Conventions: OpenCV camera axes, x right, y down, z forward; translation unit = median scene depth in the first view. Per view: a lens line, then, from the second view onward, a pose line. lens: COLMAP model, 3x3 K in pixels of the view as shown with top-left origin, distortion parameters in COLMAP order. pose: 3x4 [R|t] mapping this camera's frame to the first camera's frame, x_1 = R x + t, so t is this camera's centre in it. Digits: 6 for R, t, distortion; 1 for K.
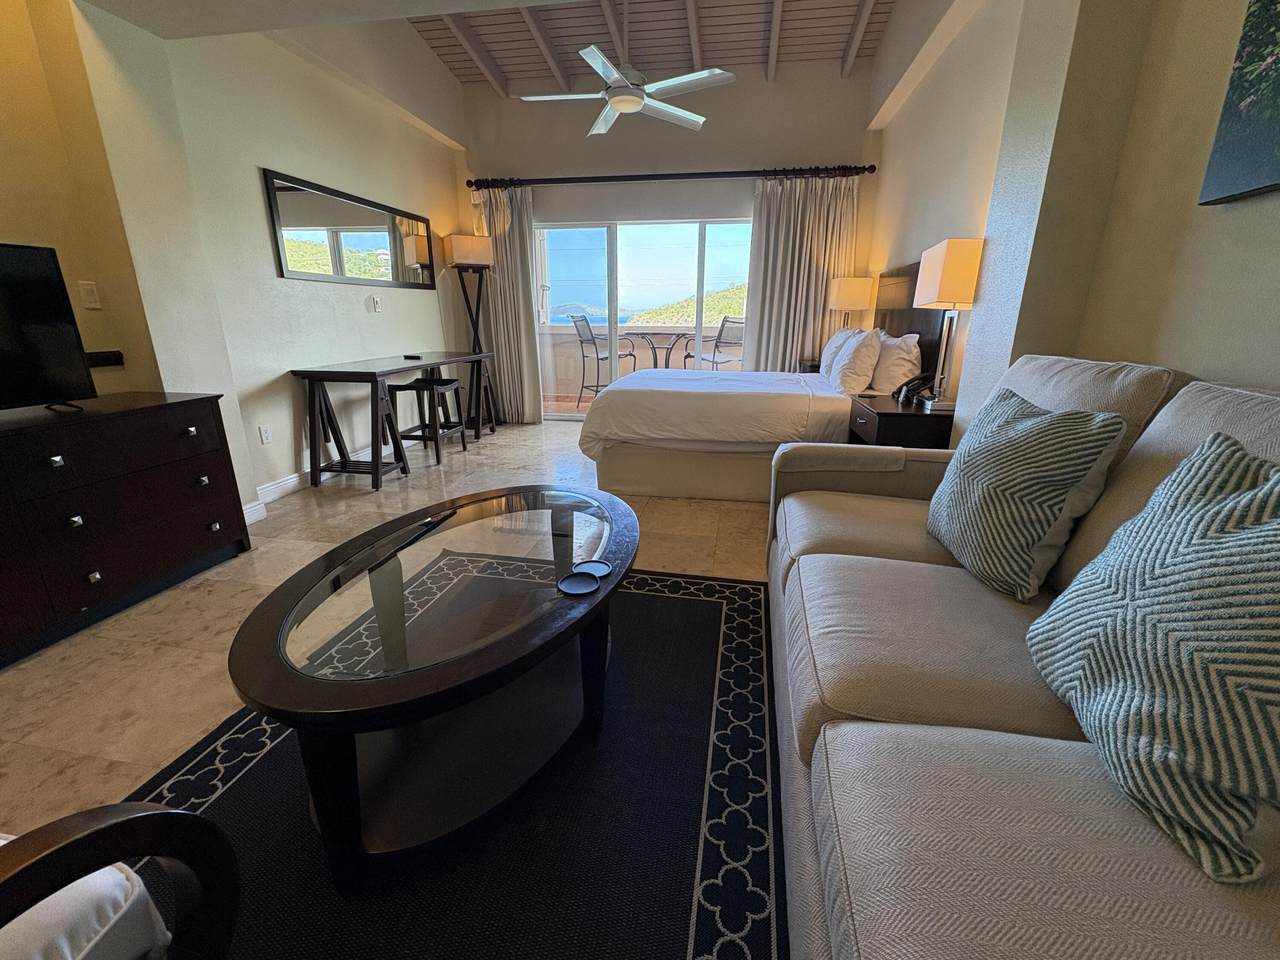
lens RADIAL K [[548.4, 0, 640.0], [0, 548.4, 480.0], [0, 0, 1]] dist [0.002815, 0.000035]
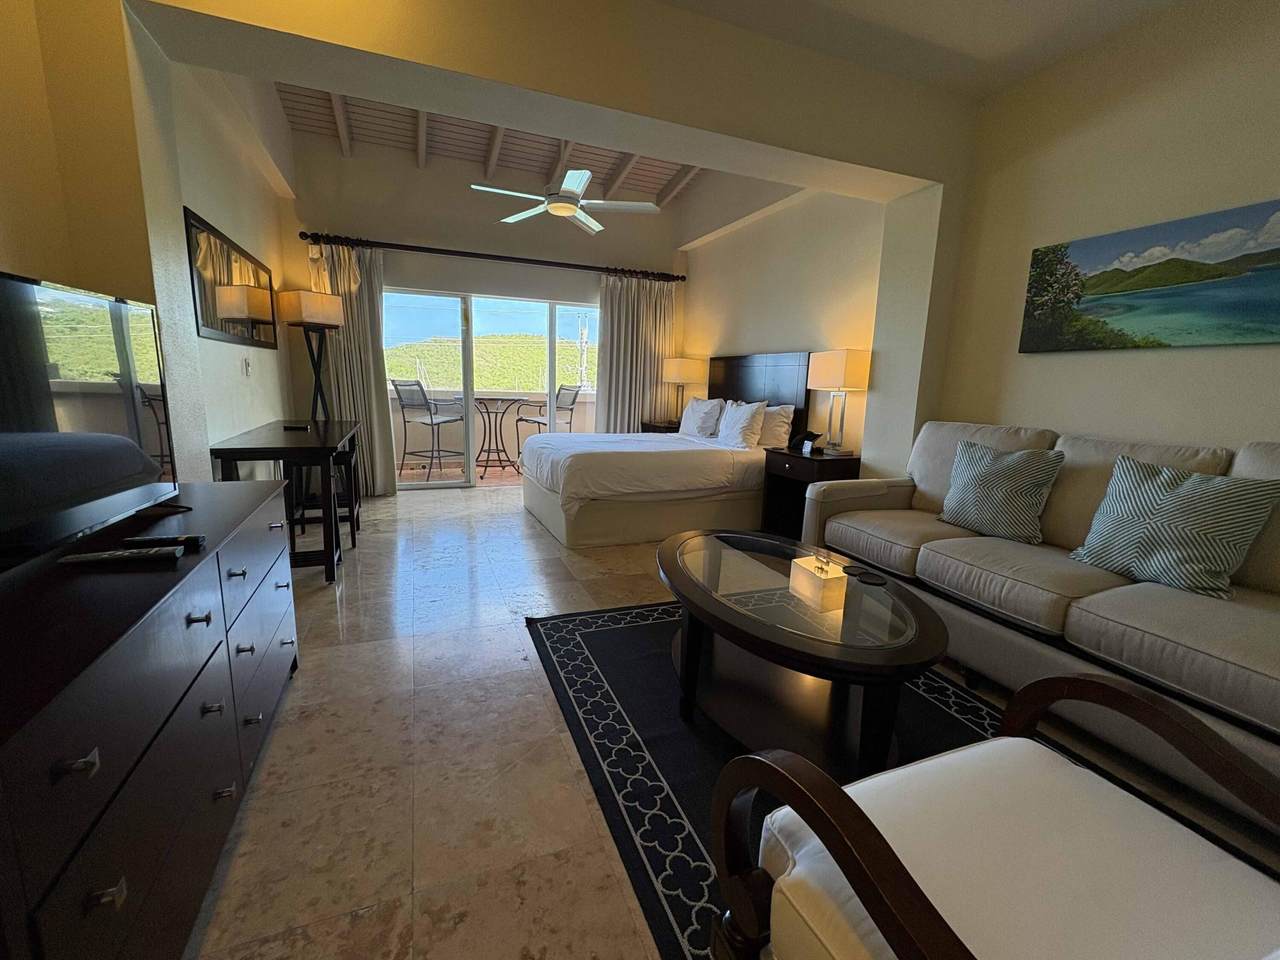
lens RADIAL K [[548.4, 0, 640.0], [0, 548.4, 480.0], [0, 0, 1]] dist [0.002815, 0.000035]
pose [[0.843994, -0.074424, 0.531164, -0.387878], [0.128888, 0.989450, -0.066160, -0.016546], [-0.520636, 0.124299, 0.844682, 0.007050]]
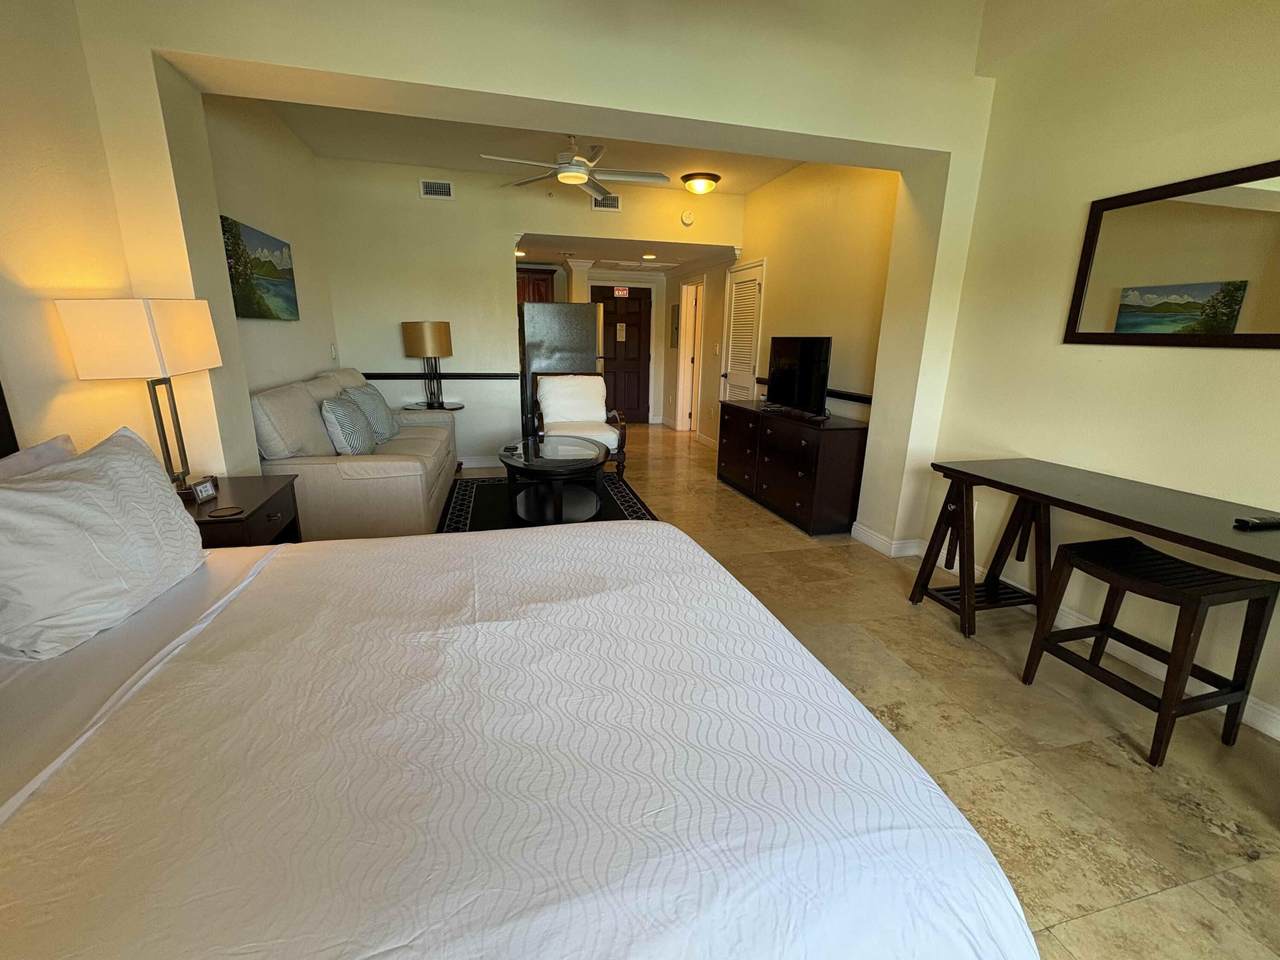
lens RADIAL K [[548.4, 0, 640.0], [0, 548.4, 480.0], [0, 0, 1]] dist [0.002815, 0.000035]
pose [[-0.908408, 0.083798, -0.409600, 0.143361], [-0.149136, 0.850307, 0.504714, -0.352025], [0.390580, 0.519573, -0.759928, 1.012284]]
